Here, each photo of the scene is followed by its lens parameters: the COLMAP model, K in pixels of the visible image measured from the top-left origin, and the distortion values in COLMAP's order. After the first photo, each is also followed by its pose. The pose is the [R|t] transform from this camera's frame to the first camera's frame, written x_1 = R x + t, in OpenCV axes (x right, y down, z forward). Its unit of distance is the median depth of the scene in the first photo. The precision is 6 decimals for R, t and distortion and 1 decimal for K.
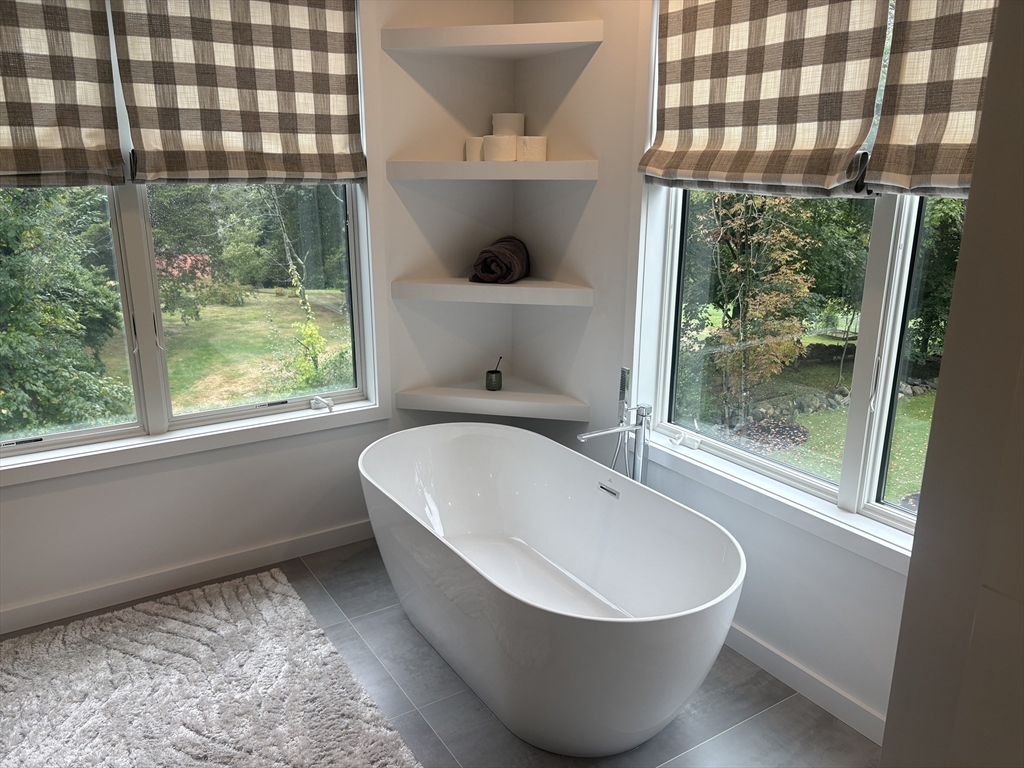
lens RADIAL K [[769.9, 0, 512.0], [0, 769.9, 384.0], [0, 0, 1]] dist [0.072525, -0.085520]
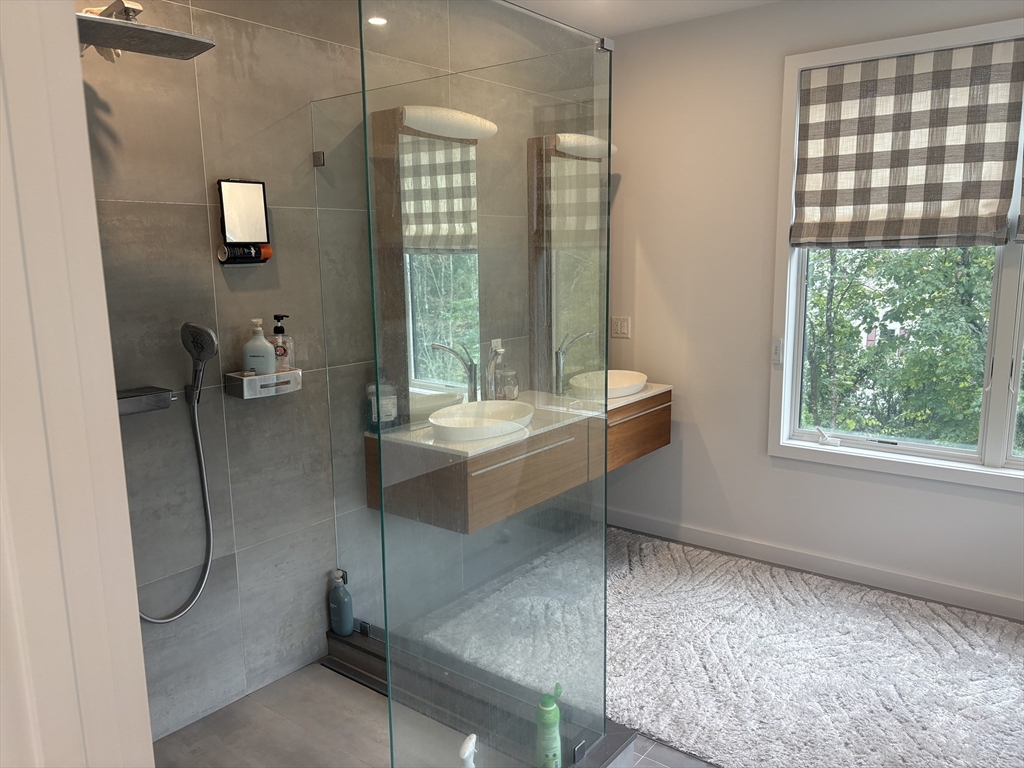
lens RADIAL K [[769.9, 0, 512.0], [0, 769.9, 384.0], [0, 0, 1]] dist [0.072525, -0.085520]
pose [[0.346243, 0.155291, -0.925203, 0.369392], [-0.231602, 0.969829, 0.076108, 0.027583], [0.909107, 0.187927, 0.371762, -0.061830]]
